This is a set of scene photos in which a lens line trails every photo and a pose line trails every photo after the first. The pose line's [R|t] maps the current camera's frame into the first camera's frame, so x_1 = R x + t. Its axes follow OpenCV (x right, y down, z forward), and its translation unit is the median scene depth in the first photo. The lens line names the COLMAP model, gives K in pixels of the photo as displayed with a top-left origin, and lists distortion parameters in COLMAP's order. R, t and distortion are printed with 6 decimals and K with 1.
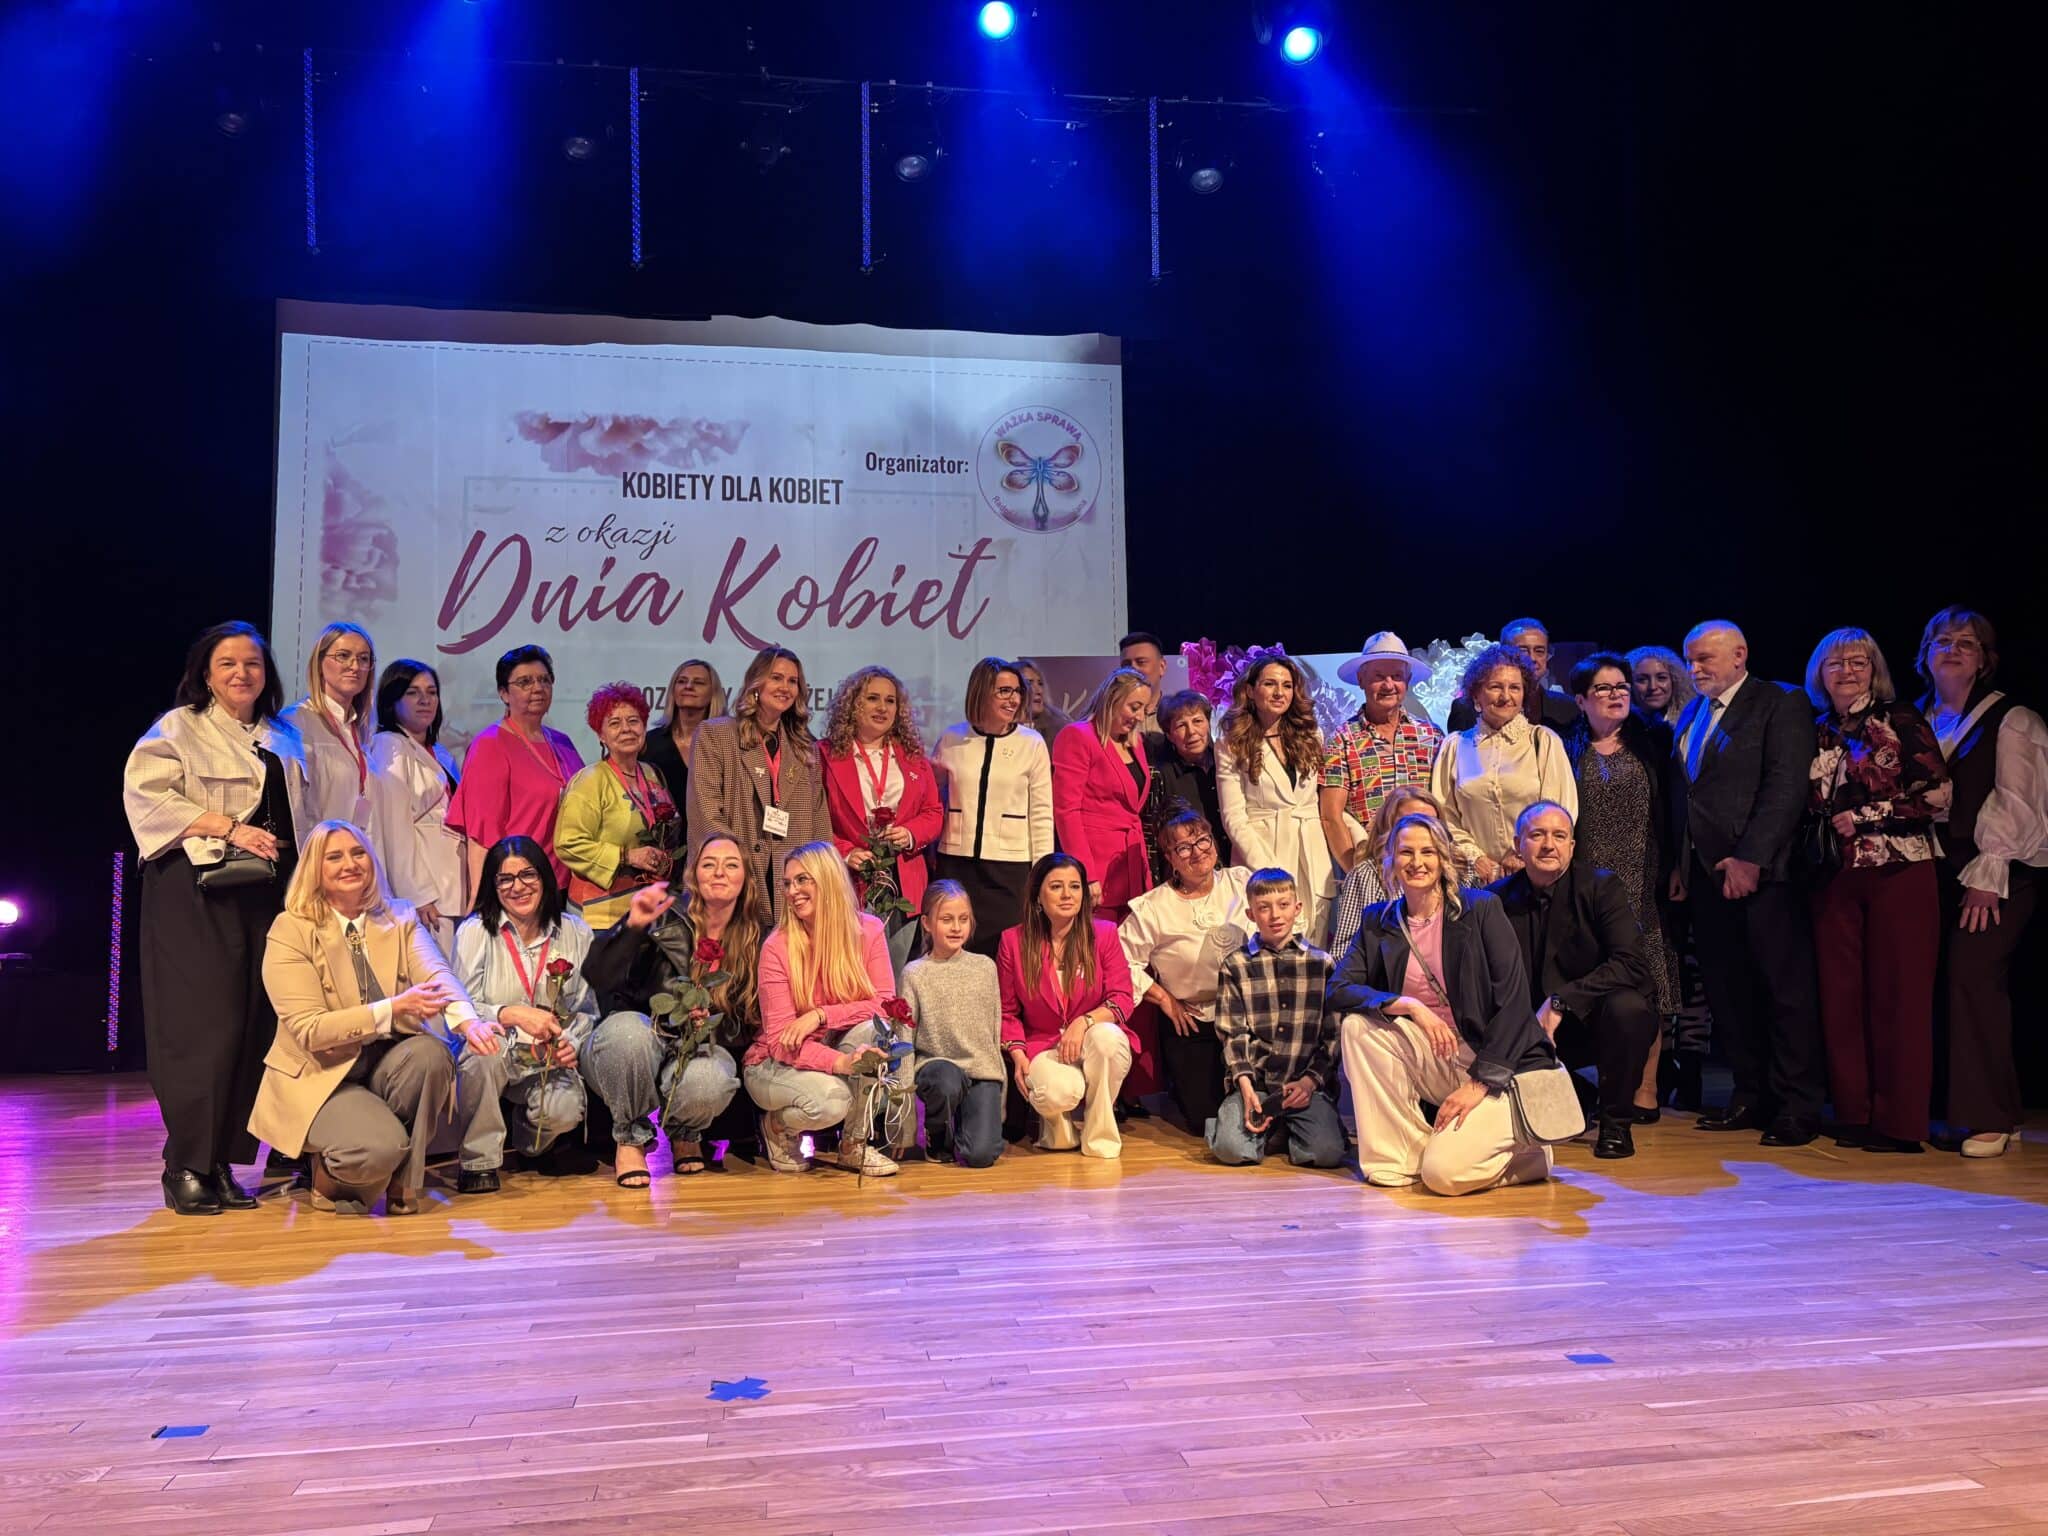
lens RADIAL K [[1534.8, 0, 1025.2], [0, 1534.8, 777.2], [0, 0, 1]] dist [0.047888, -0.061155]
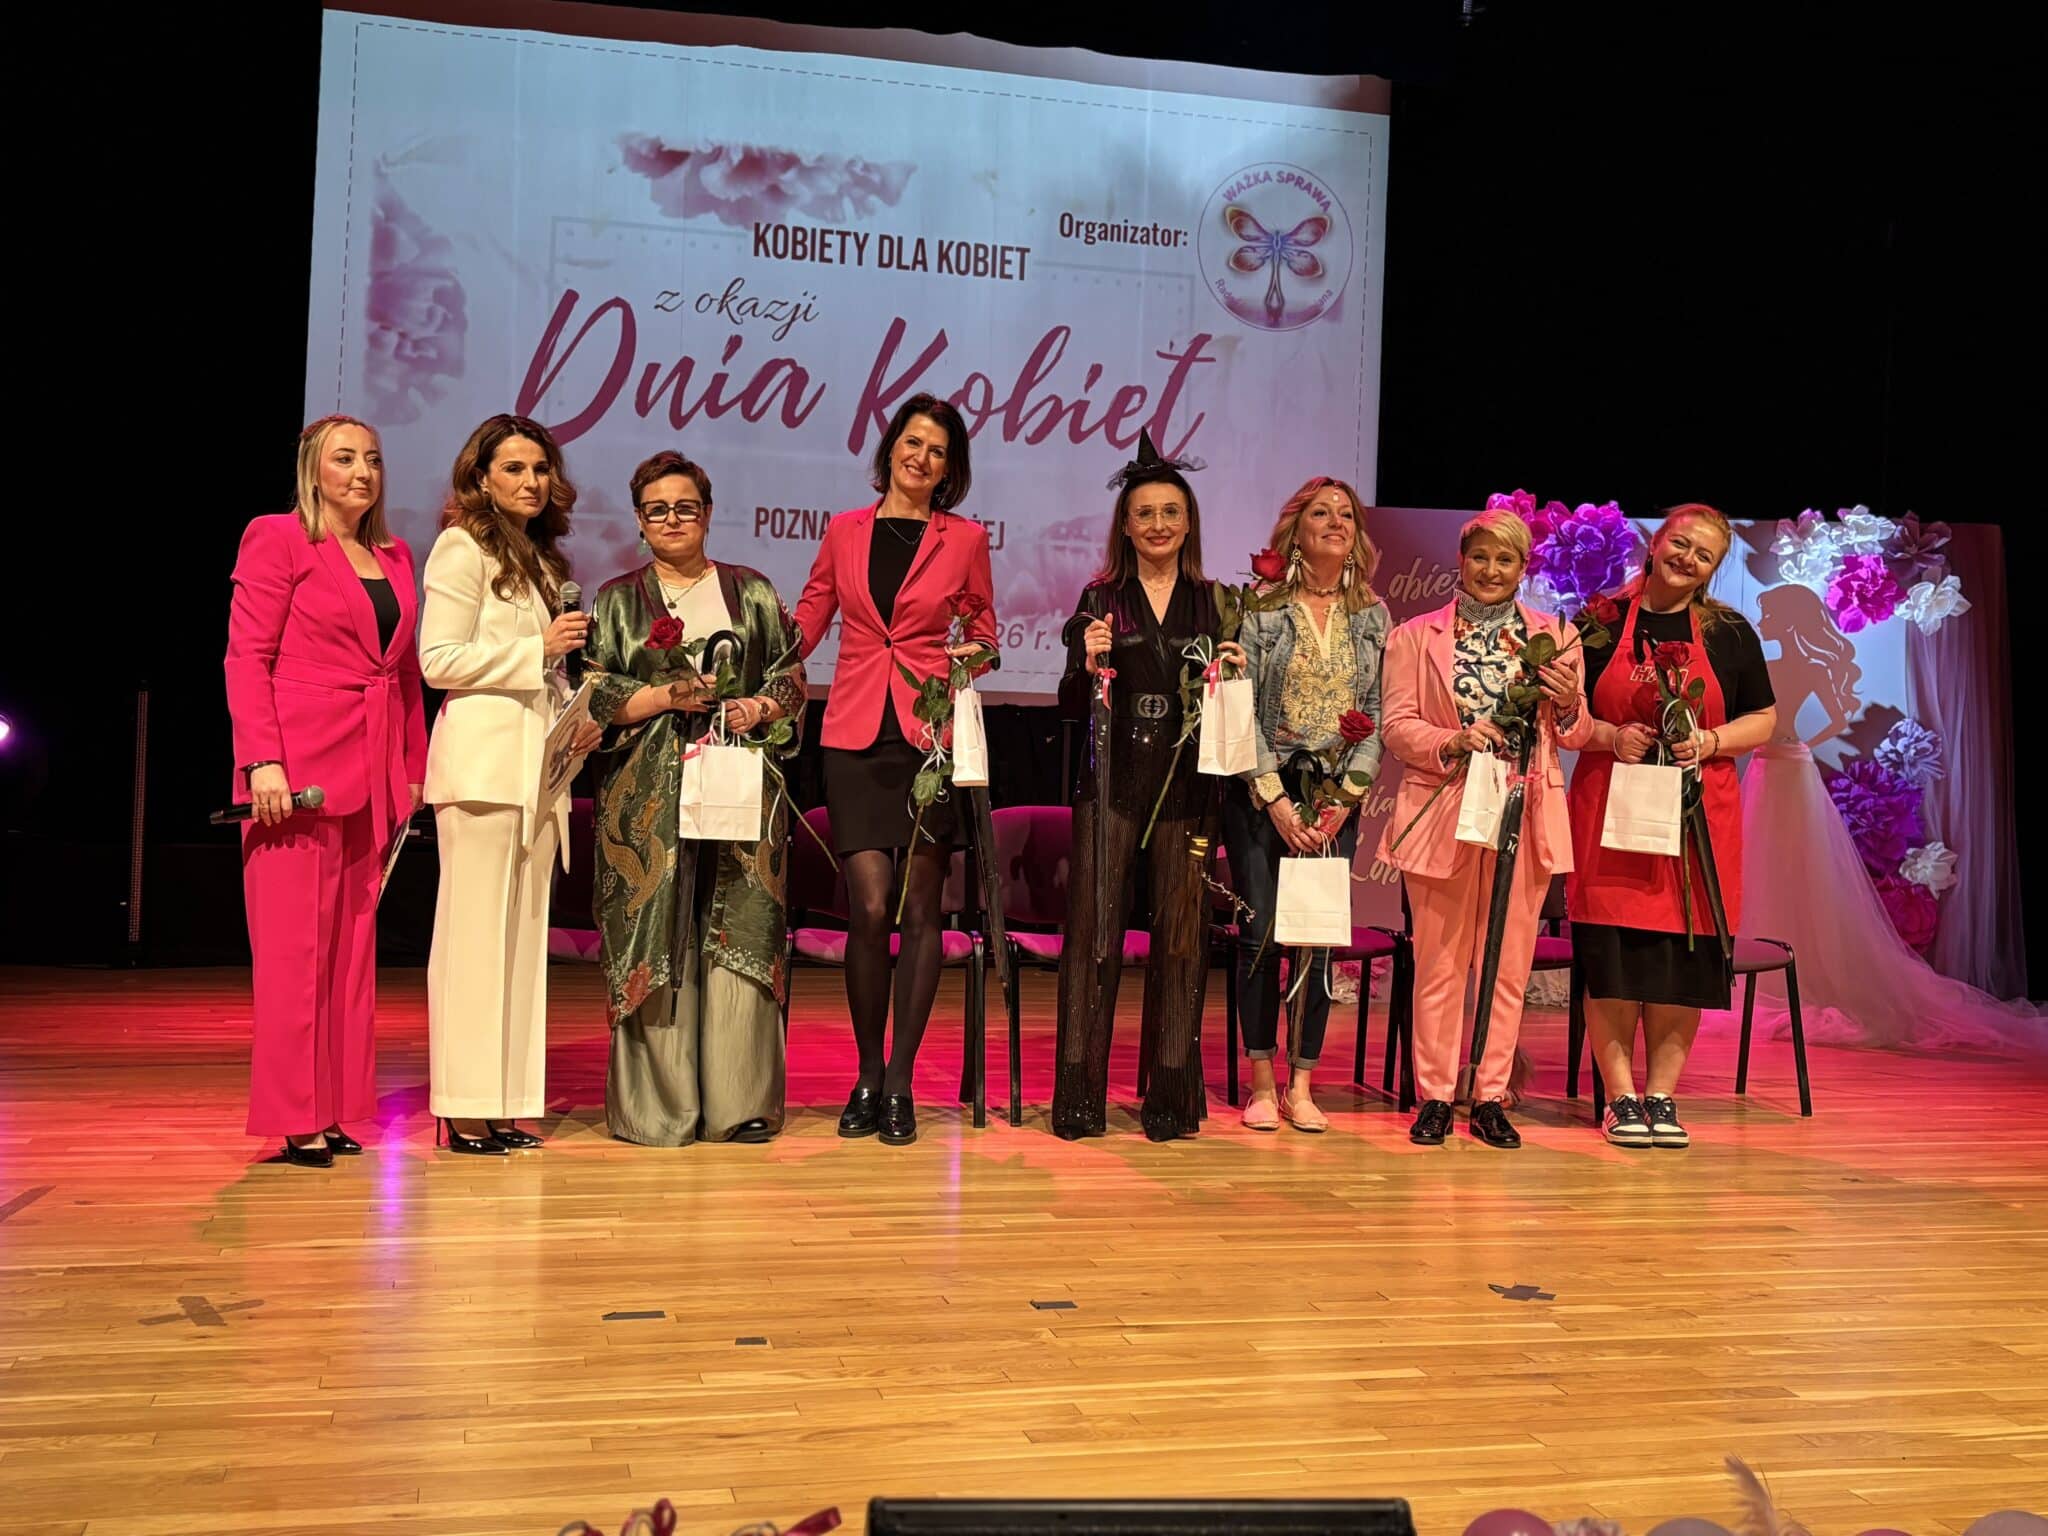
lens RADIAL K [[2283.5, 0, 995.9], [0, 2283.5, 775.1], [0, 0, 1]] dist [0.178213, -0.573045]
pose [[0.996163, 0.046152, 0.074359, -0.222041], [-0.051908, 0.995646, 0.077426, -0.019996], [-0.070462, -0.080988, 0.994221, -0.176108]]
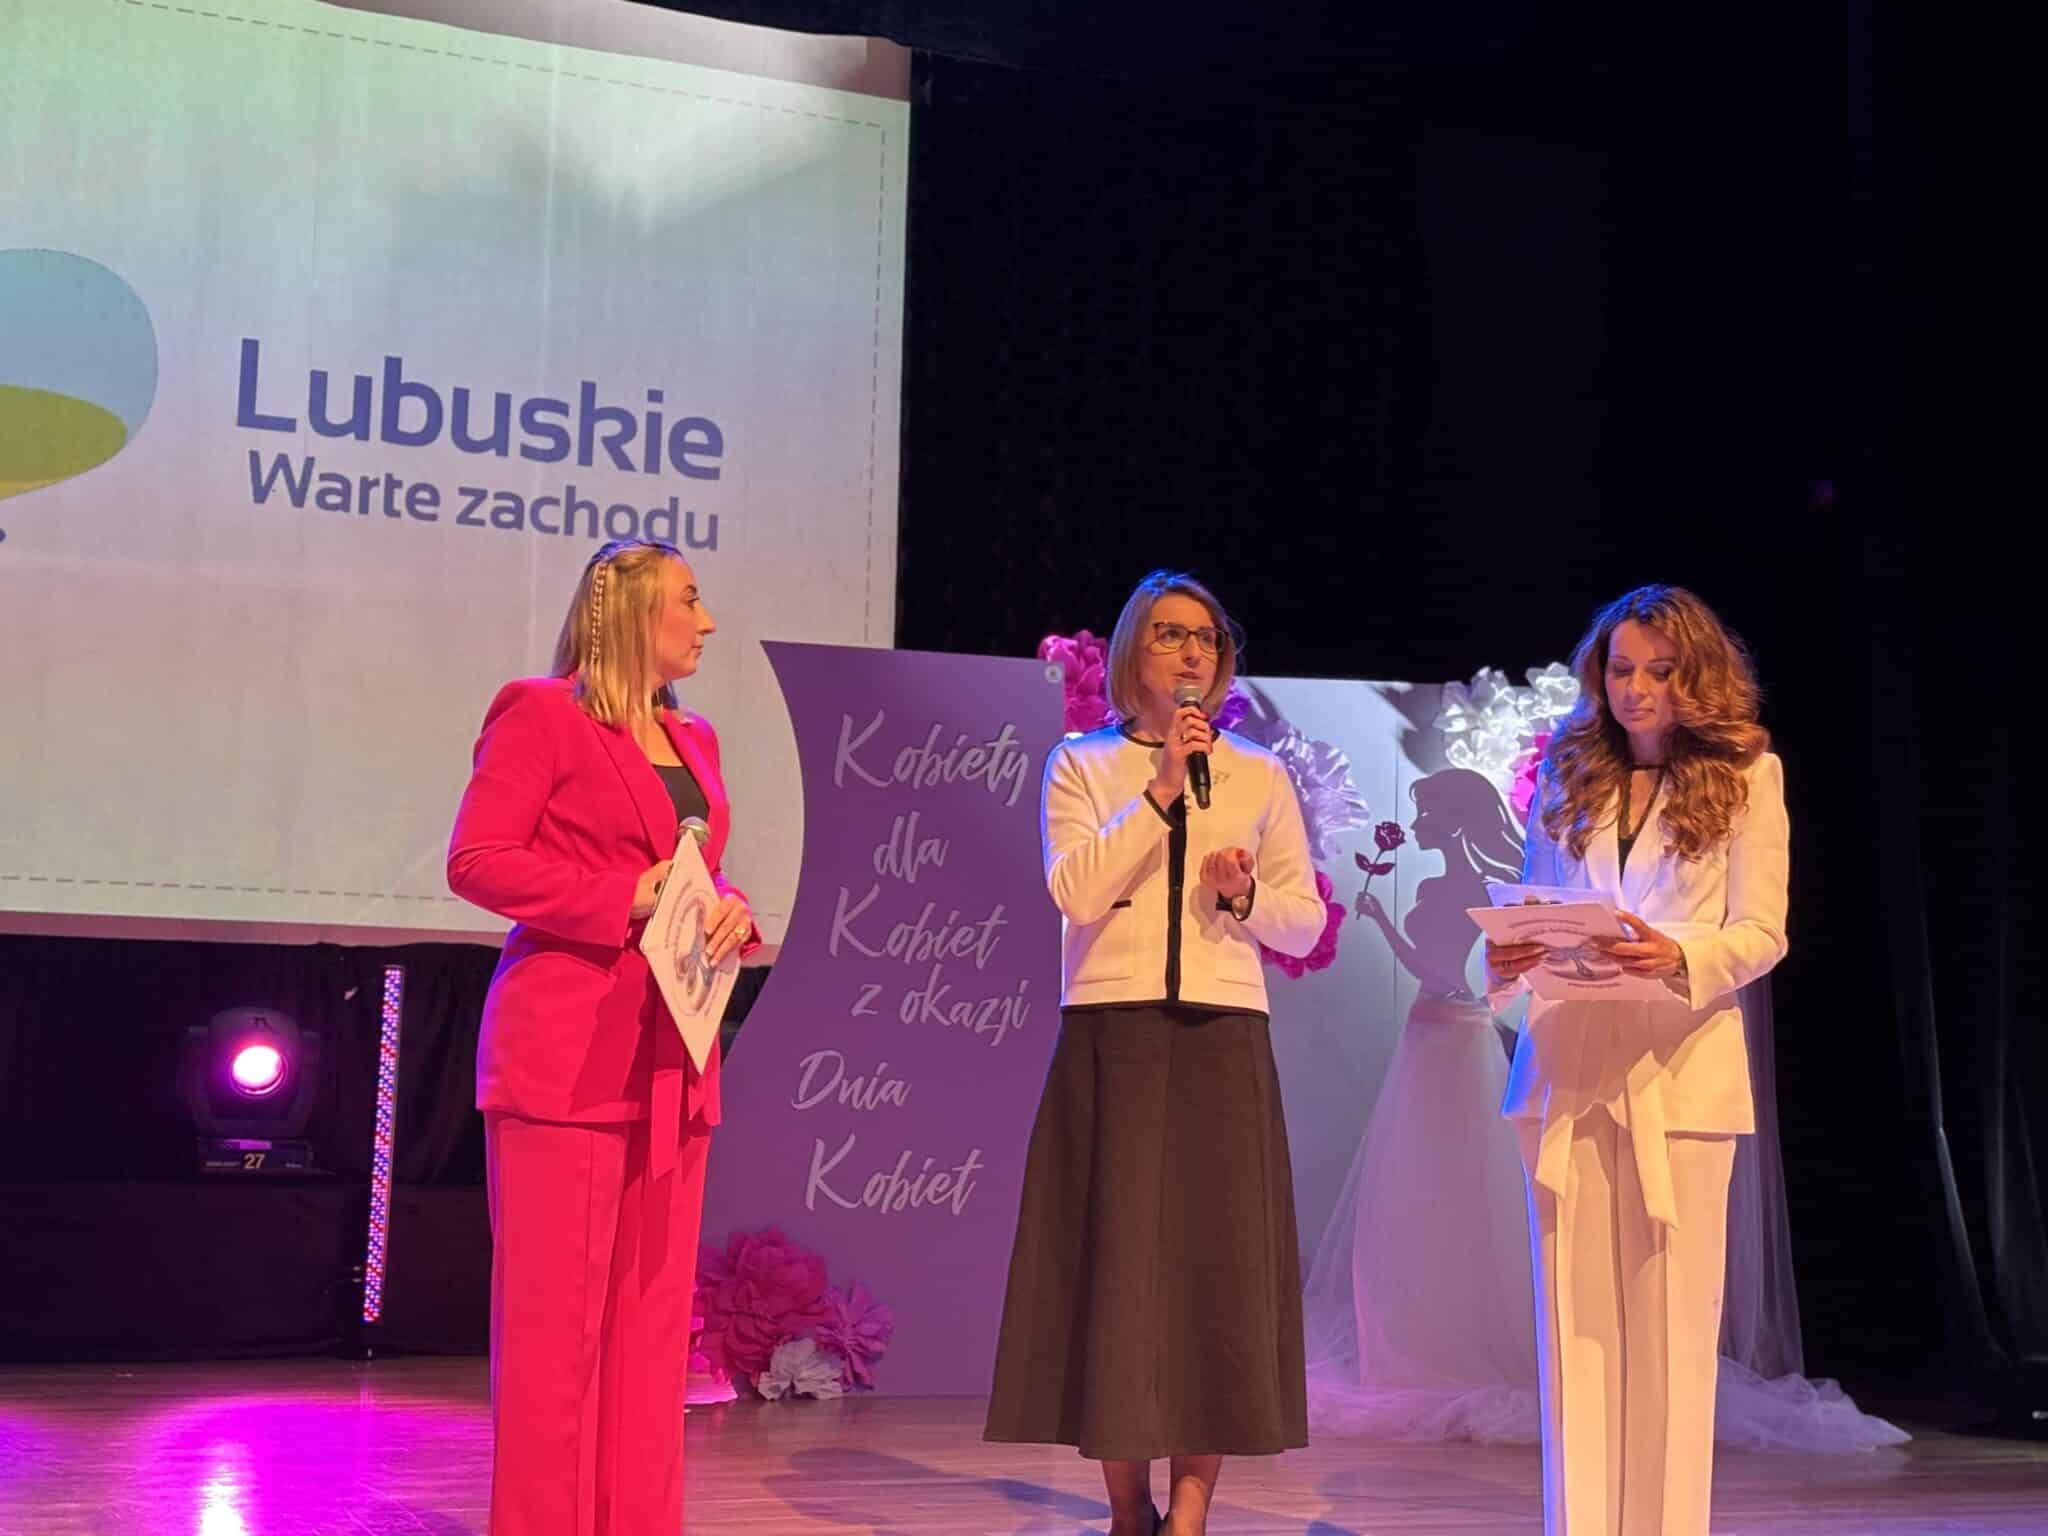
lens RADIAL K [[3195.1, 0, 1015.4], [0, 3195.1, 777.0], [0, 0, 1]] dist [0.255286, -1.014331]
pose [[0.970339, 0.067939, 0.232006, -0.158651], [-0.062545, 0.997575, -0.030535, -0.001911], [-0.233518, 0.015119, 0.972235, -0.101367]]
